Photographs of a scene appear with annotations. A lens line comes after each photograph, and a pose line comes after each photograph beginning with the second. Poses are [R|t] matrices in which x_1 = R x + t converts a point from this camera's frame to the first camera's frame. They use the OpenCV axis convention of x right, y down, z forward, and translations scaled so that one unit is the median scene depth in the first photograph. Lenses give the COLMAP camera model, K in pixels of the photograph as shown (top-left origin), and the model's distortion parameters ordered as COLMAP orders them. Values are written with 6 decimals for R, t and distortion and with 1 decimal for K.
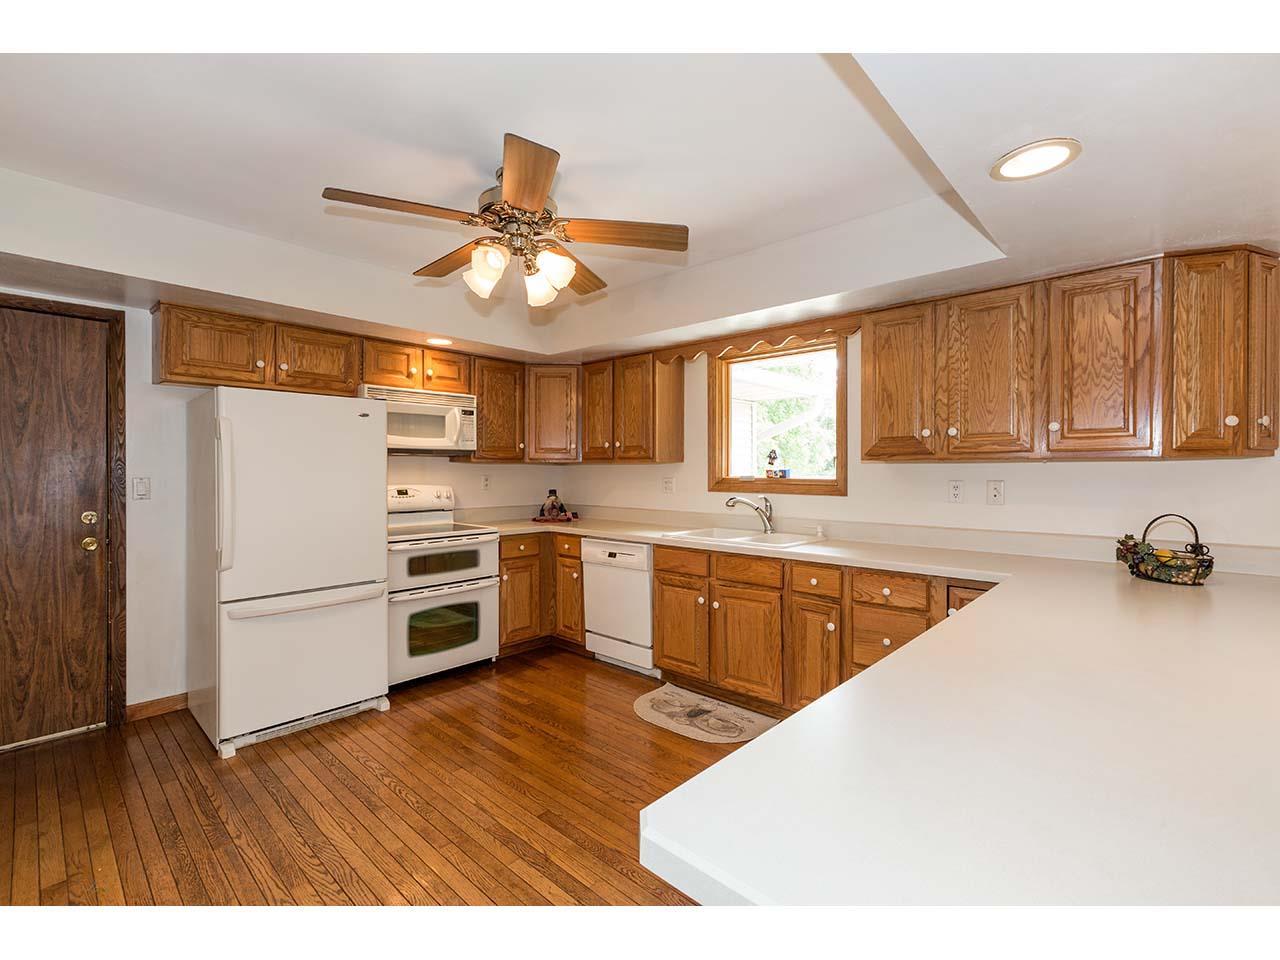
lens RADIAL K [[568.6, 0, 641.9], [0, 568.6, 480.2], [0, 0, 1]] dist [0.004726, -0.001286]
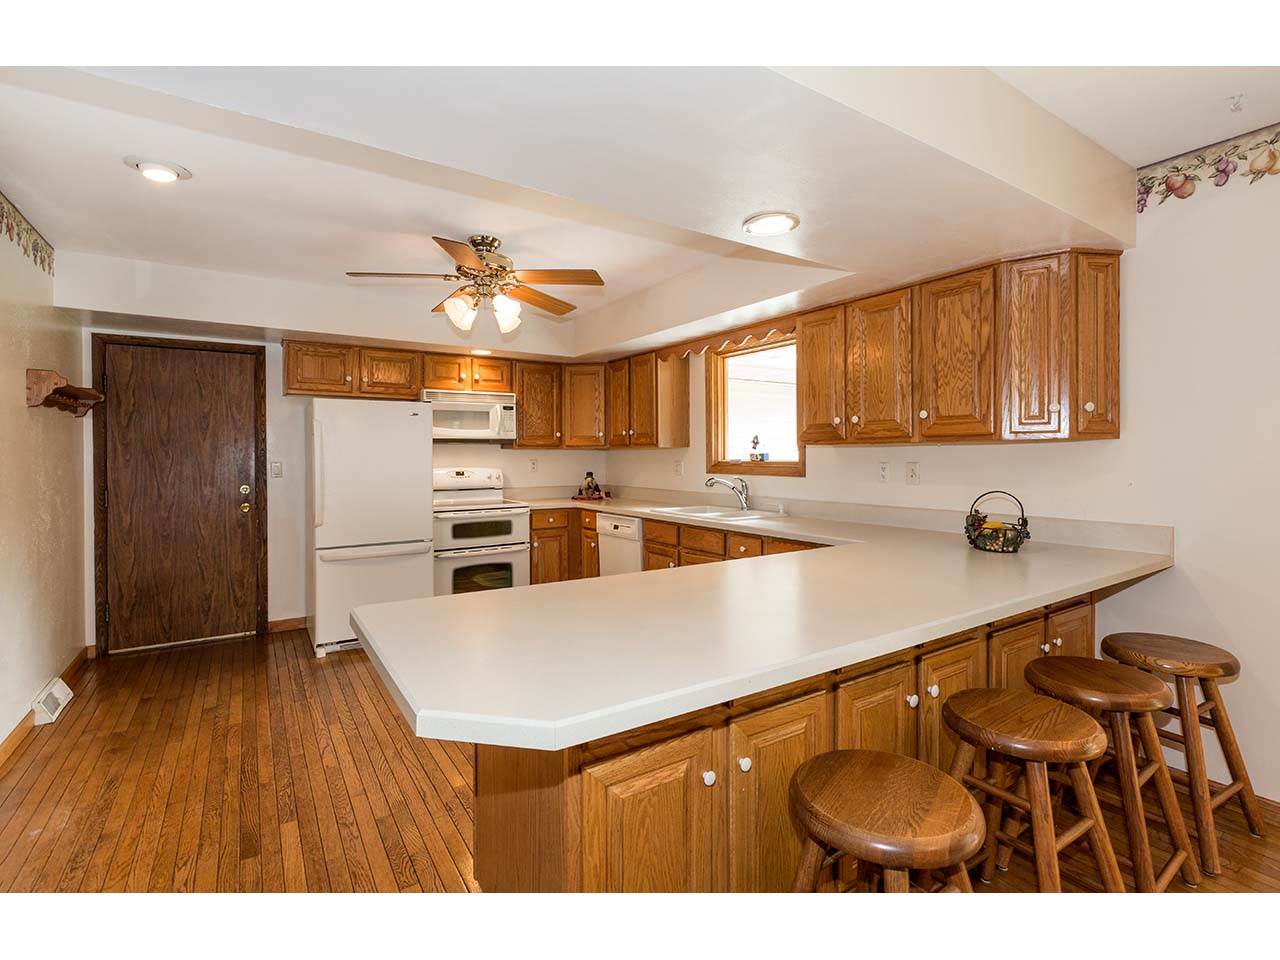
lens RADIAL K [[602.7, 0, 639.4], [0, 602.7, 467.9], [0, 0, 1]] dist [0.003458, 0.000740]
pose [[0.969288, -0.000755, -0.245925, 0.376176], [0.001989, 0.999987, 0.004769, 0.004528], [0.245918, -0.005111, 0.969277, -0.239180]]
